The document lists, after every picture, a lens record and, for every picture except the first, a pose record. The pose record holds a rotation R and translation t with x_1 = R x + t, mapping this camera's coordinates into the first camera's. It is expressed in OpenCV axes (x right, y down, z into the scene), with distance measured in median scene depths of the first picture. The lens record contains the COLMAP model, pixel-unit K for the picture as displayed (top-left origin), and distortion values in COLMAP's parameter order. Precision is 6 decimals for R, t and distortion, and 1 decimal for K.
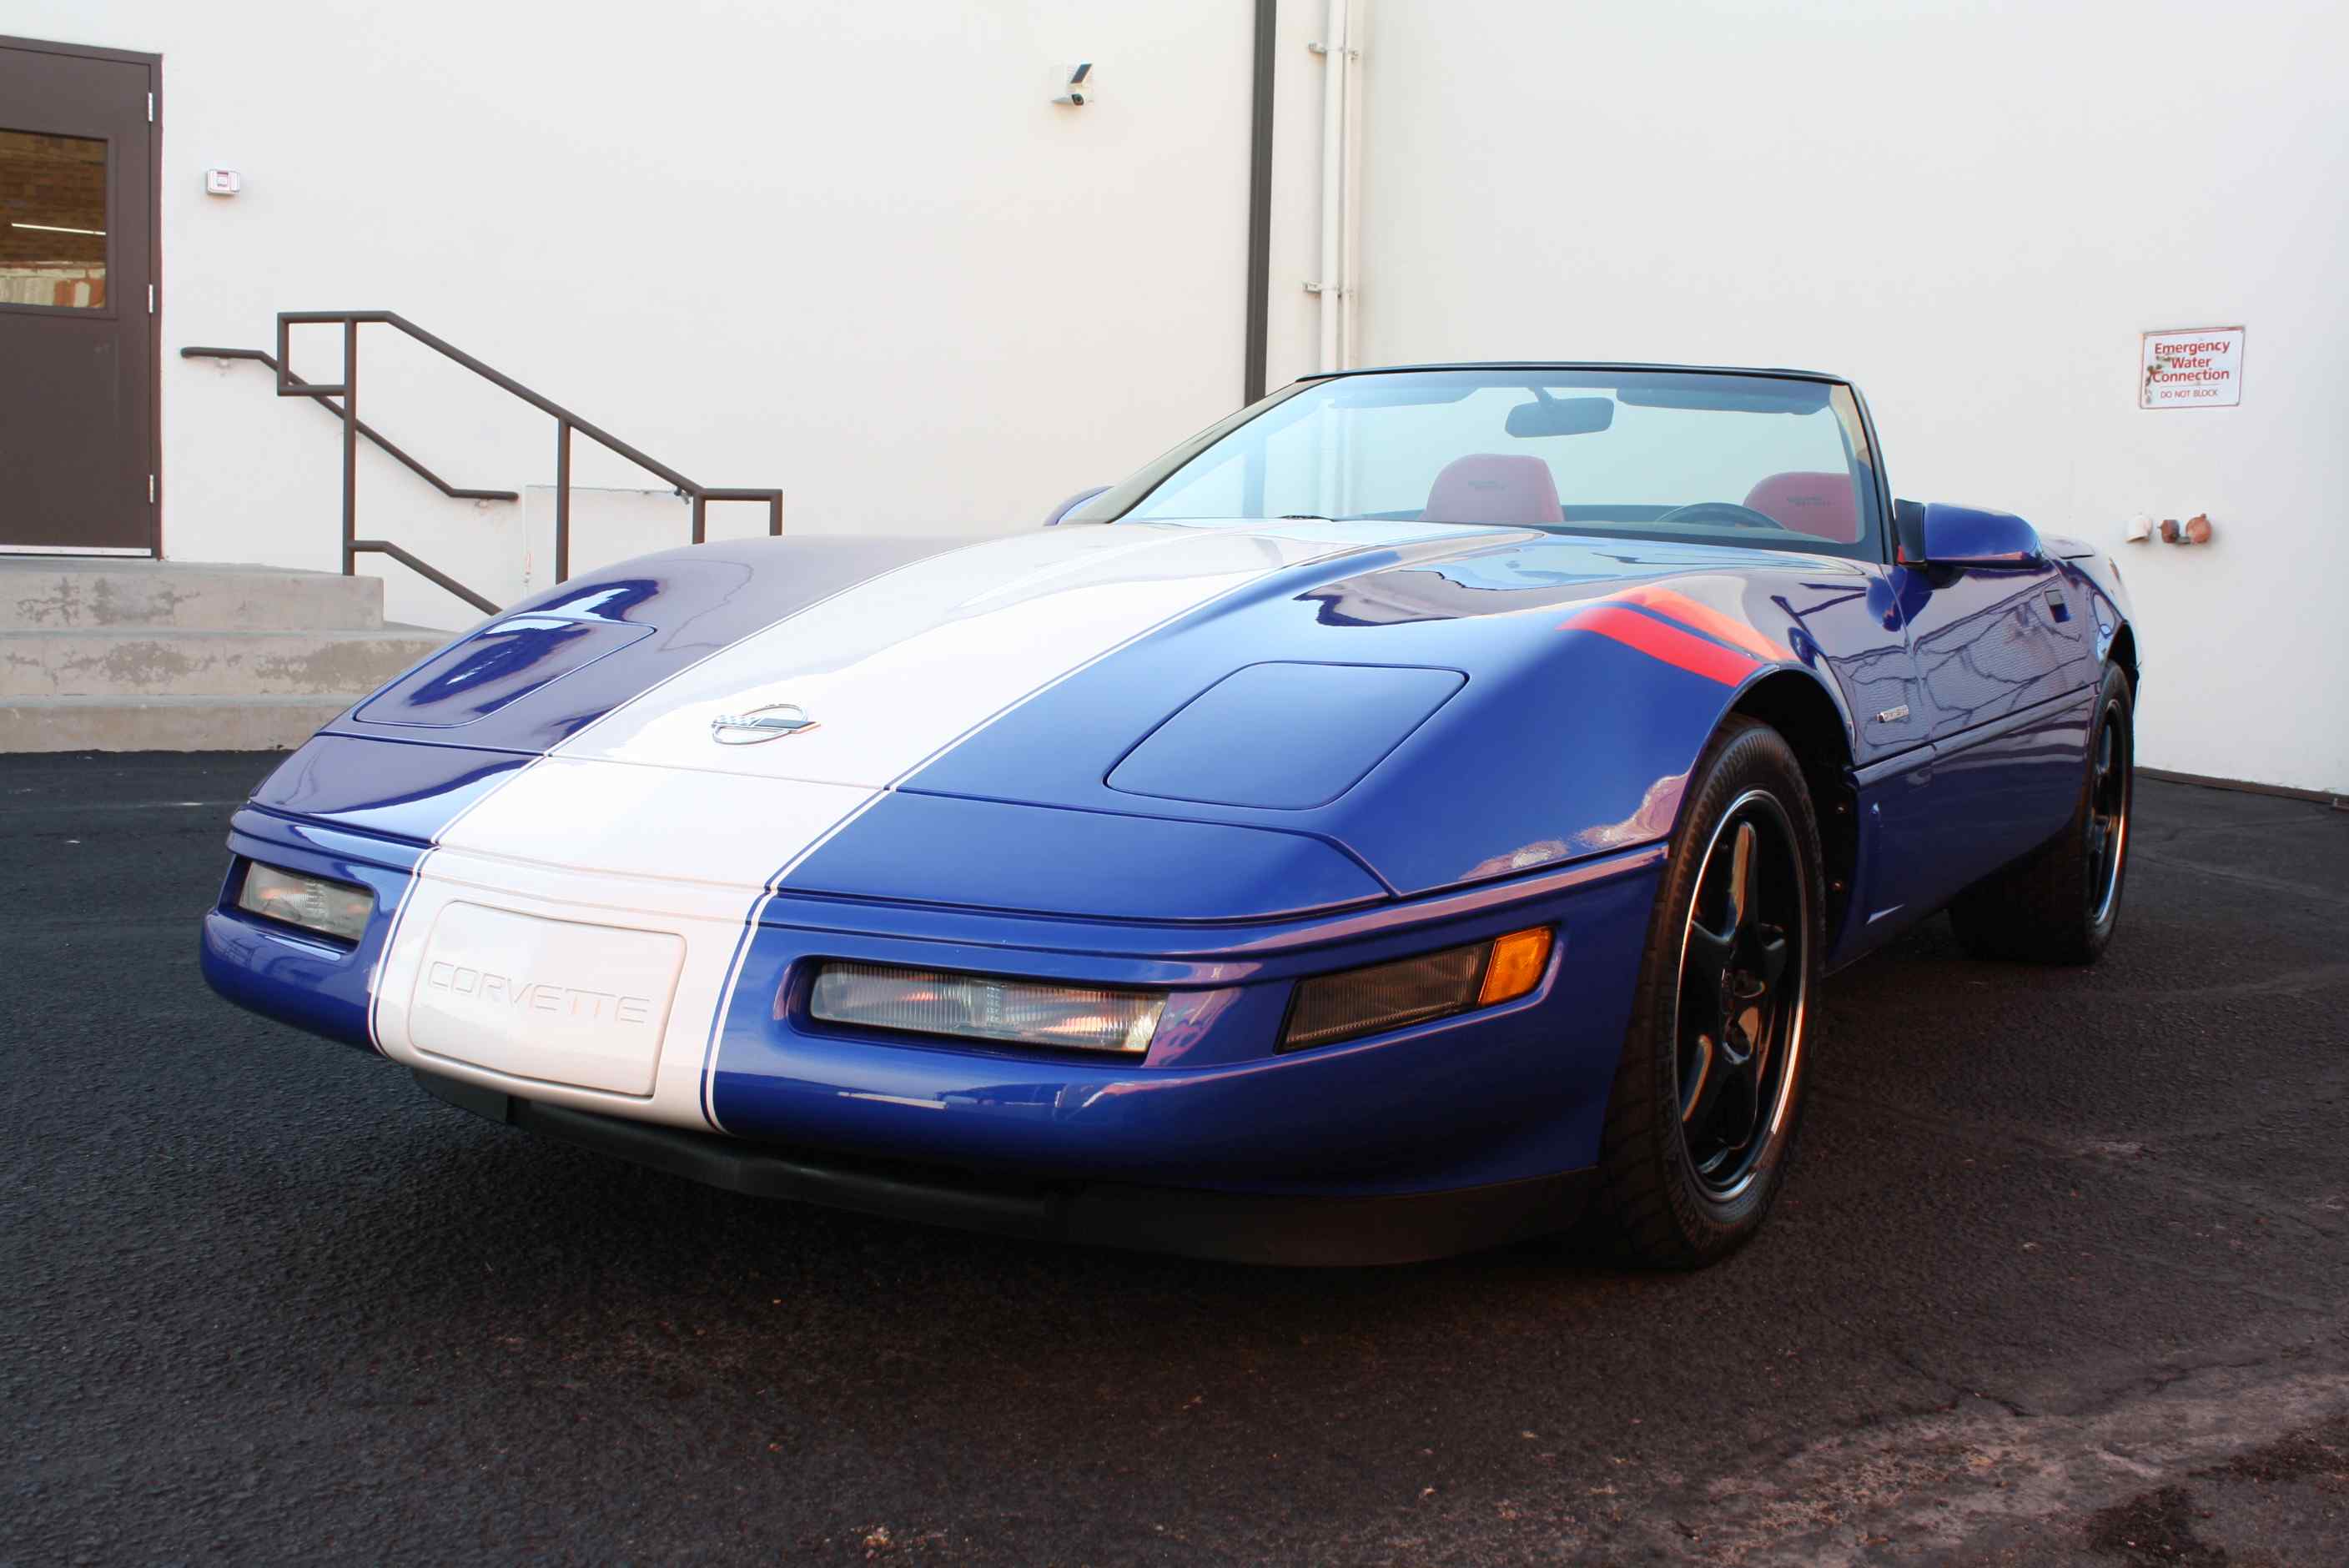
lens RADIAL K [[2310.6, 0, 1167.5], [0, 2310.6, 781.2], [0, 0, 1]] dist [-0.138760, 0.142014]
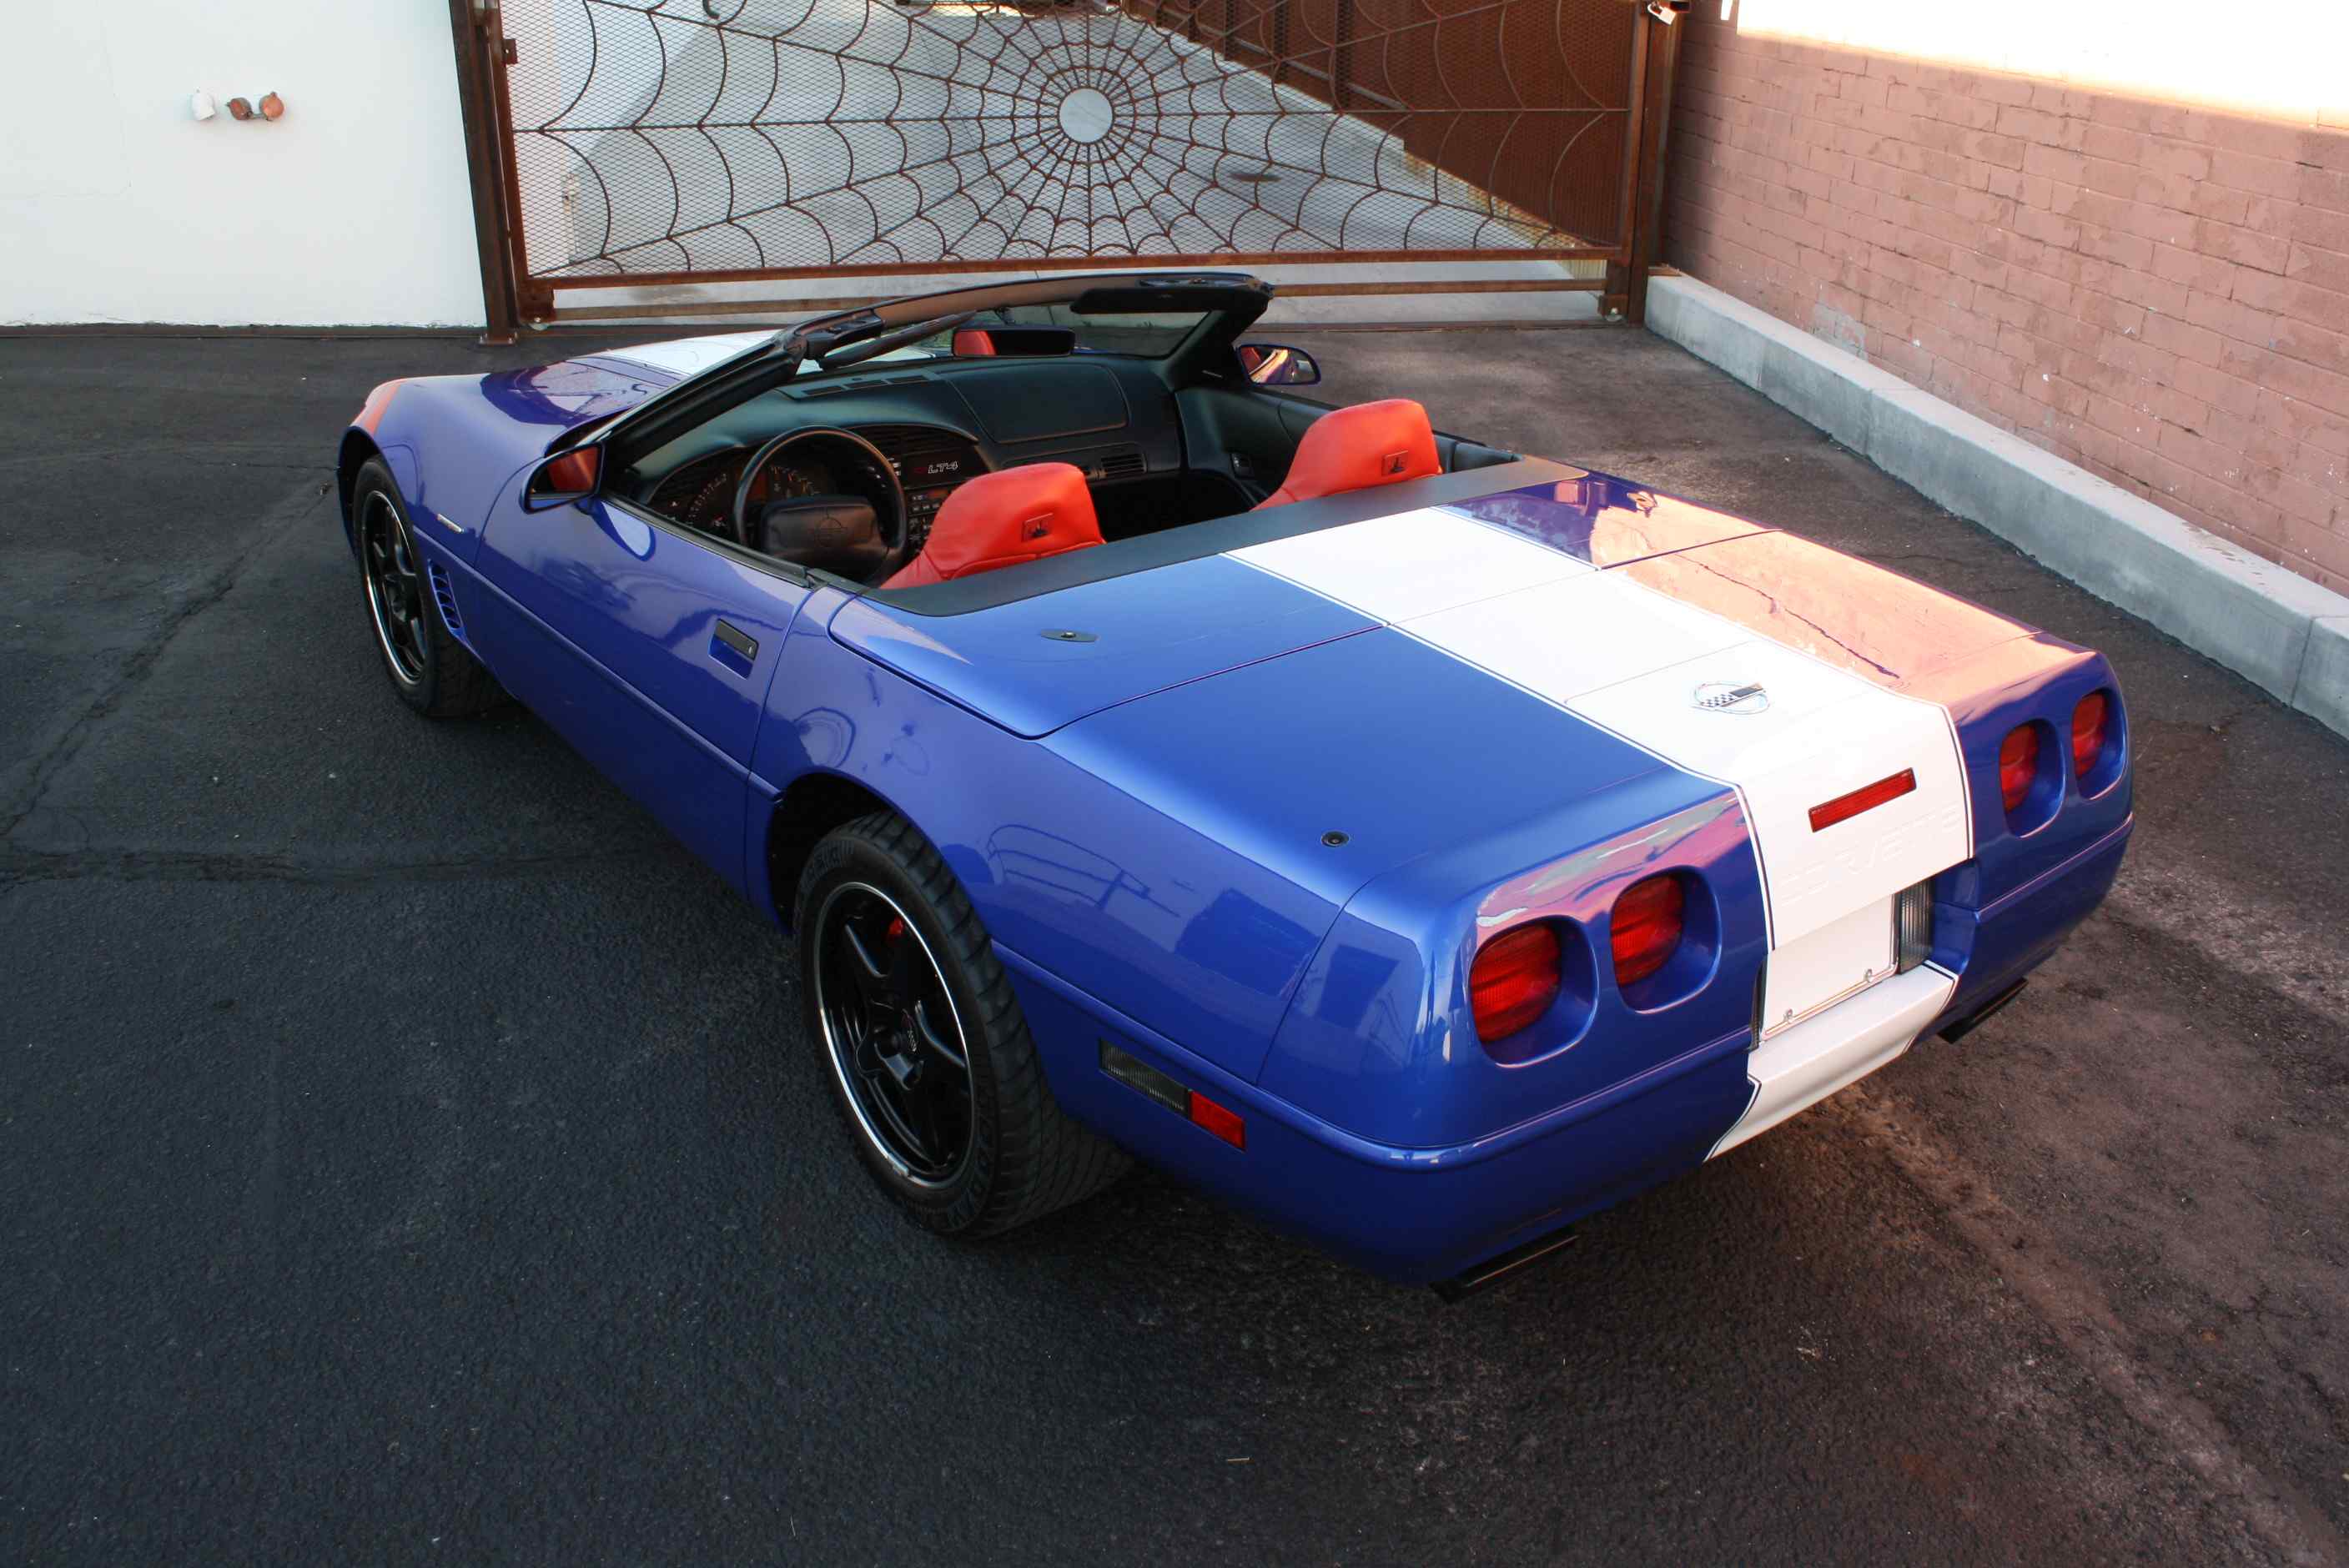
lens RADIAL K [[2033.7, 0, 1181.7], [0, 2033.7, 773.8], [0, 0, 1]] dist [-0.164270, 0.151497]
pose [[0.381569, -0.392776, 0.836739, -1.037170], [0.075928, 0.915488, 0.395116, -0.532598], [-0.921217, -0.087232, 0.379144, 0.652062]]
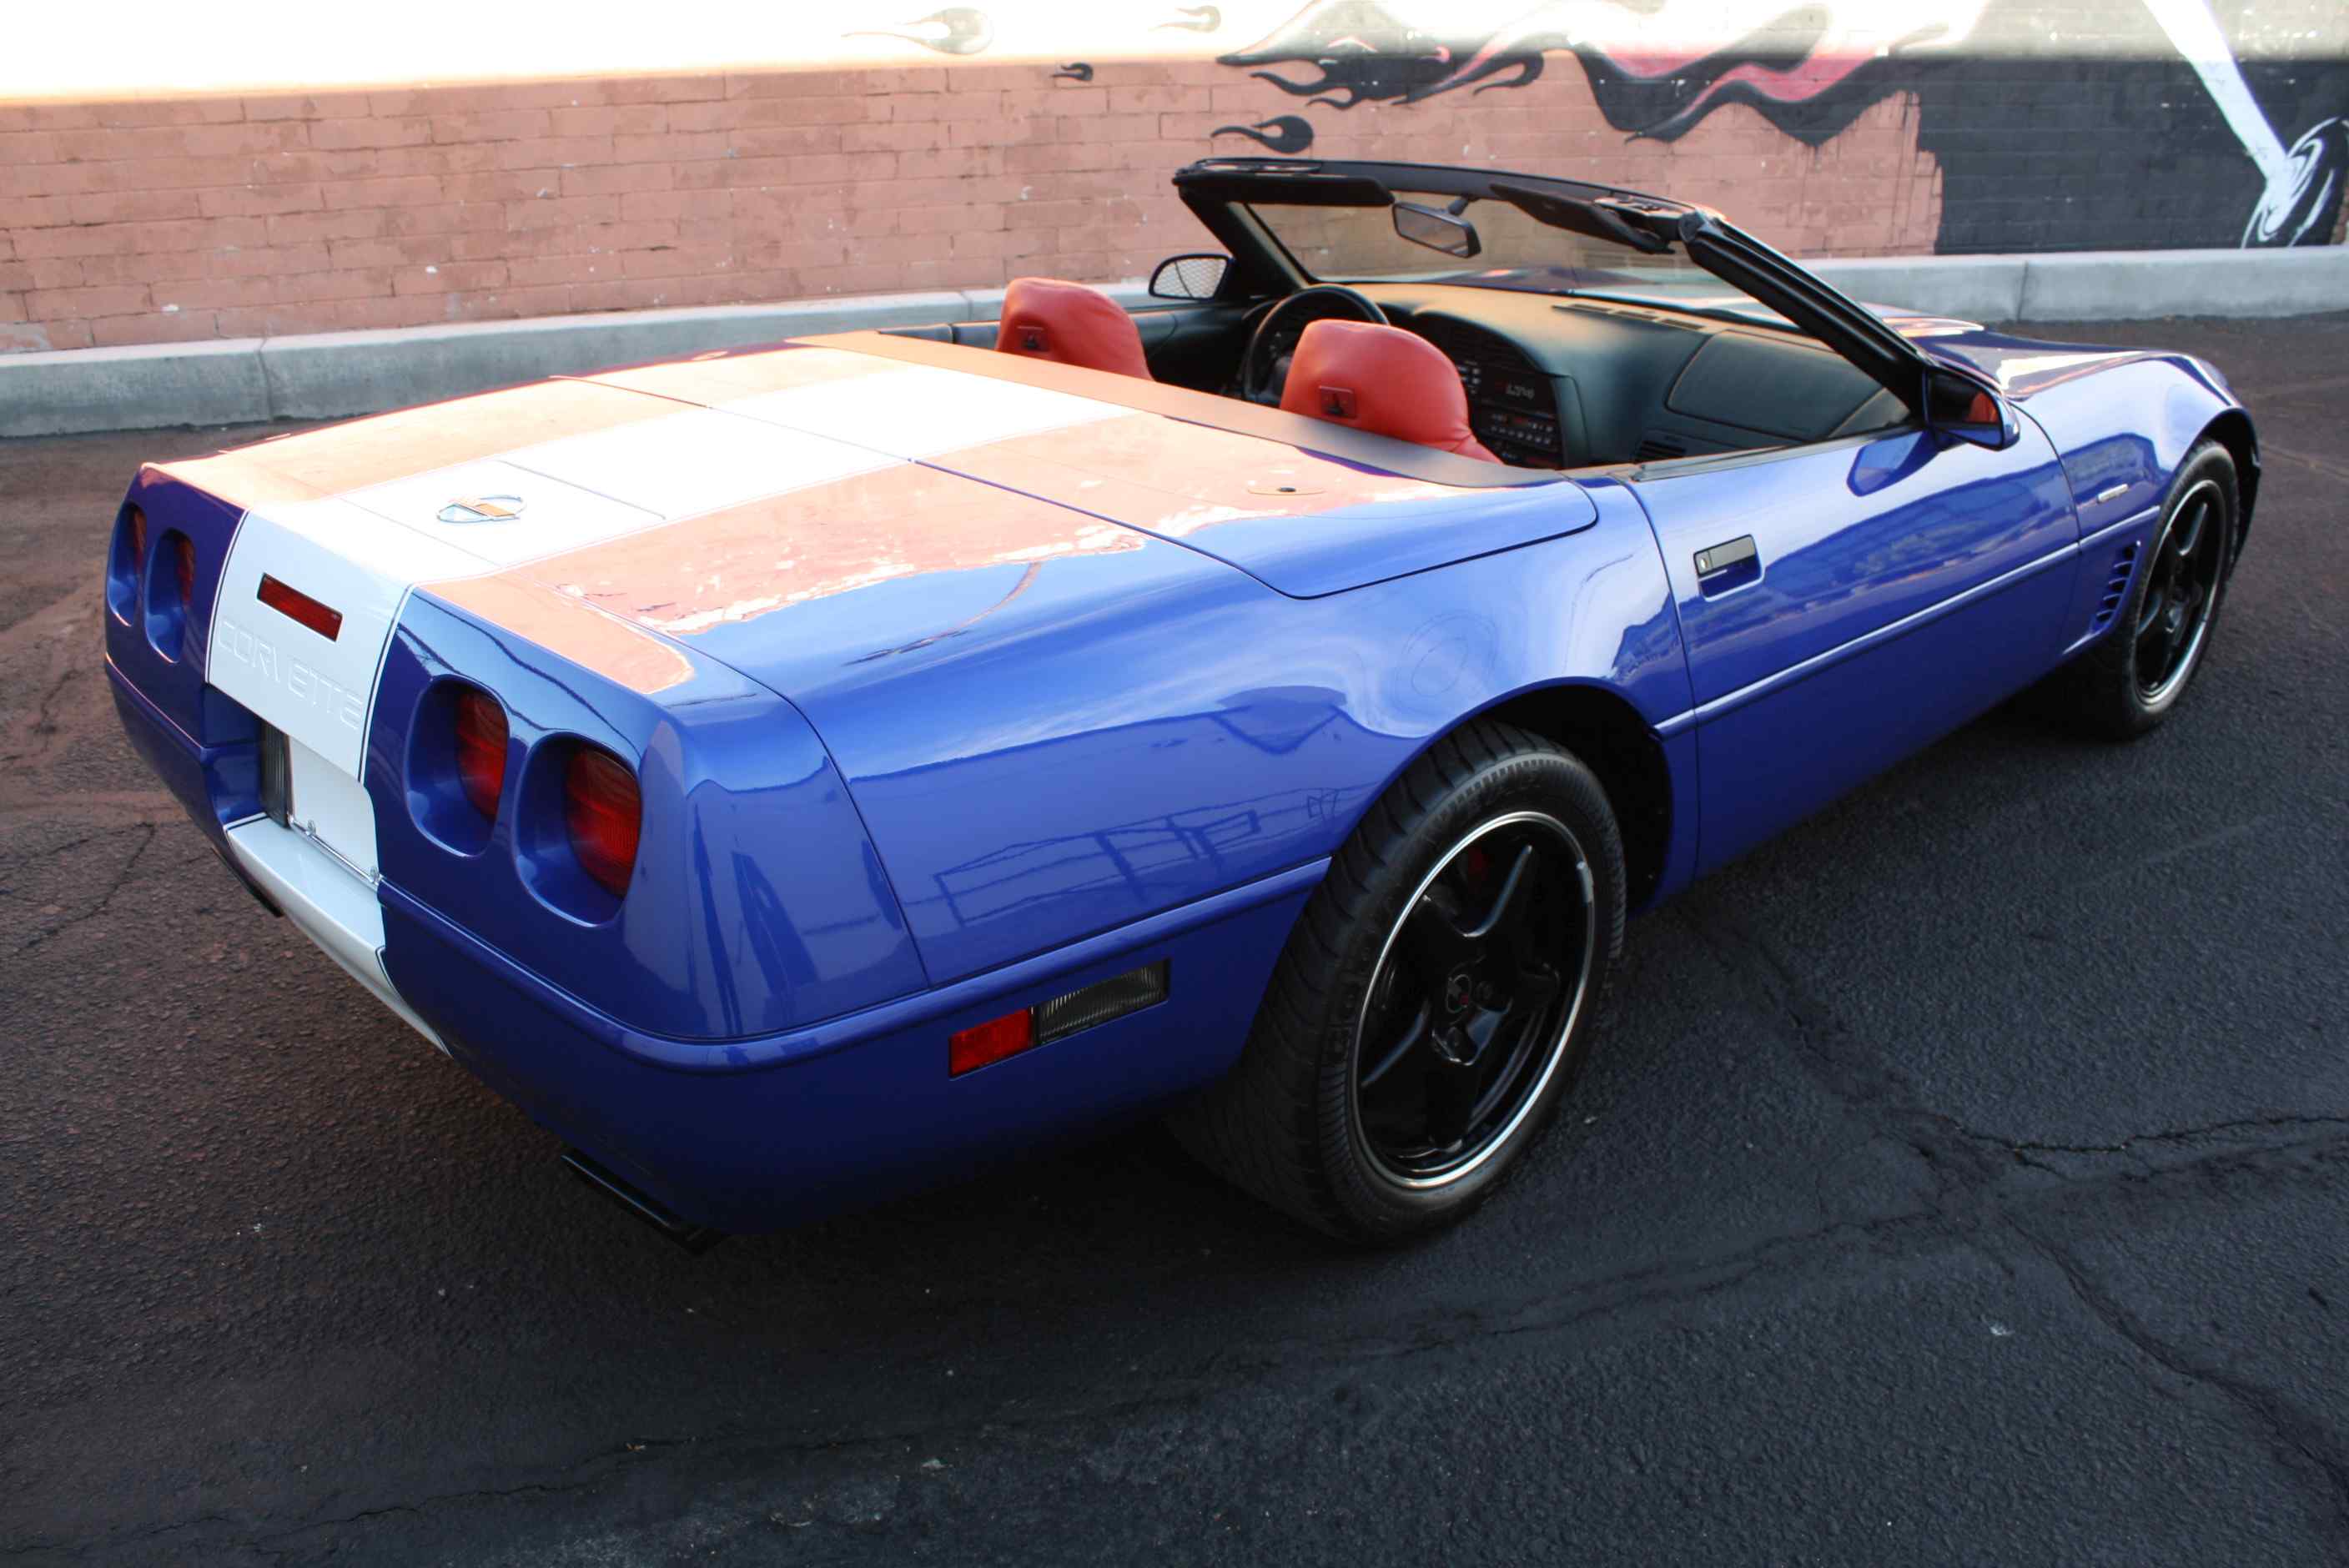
lens RADIAL K [[1976.4, 0, 1178.3], [0, 1976.4, 786.3], [0, 0, 1]] dist [-0.170319, 0.152449]
pose [[-0.969386, -0.124358, 0.211721, 0.133669], [-0.005720, 0.873466, 0.486852, -0.573241], [-0.245475, 0.470737, -0.847437, 3.009500]]
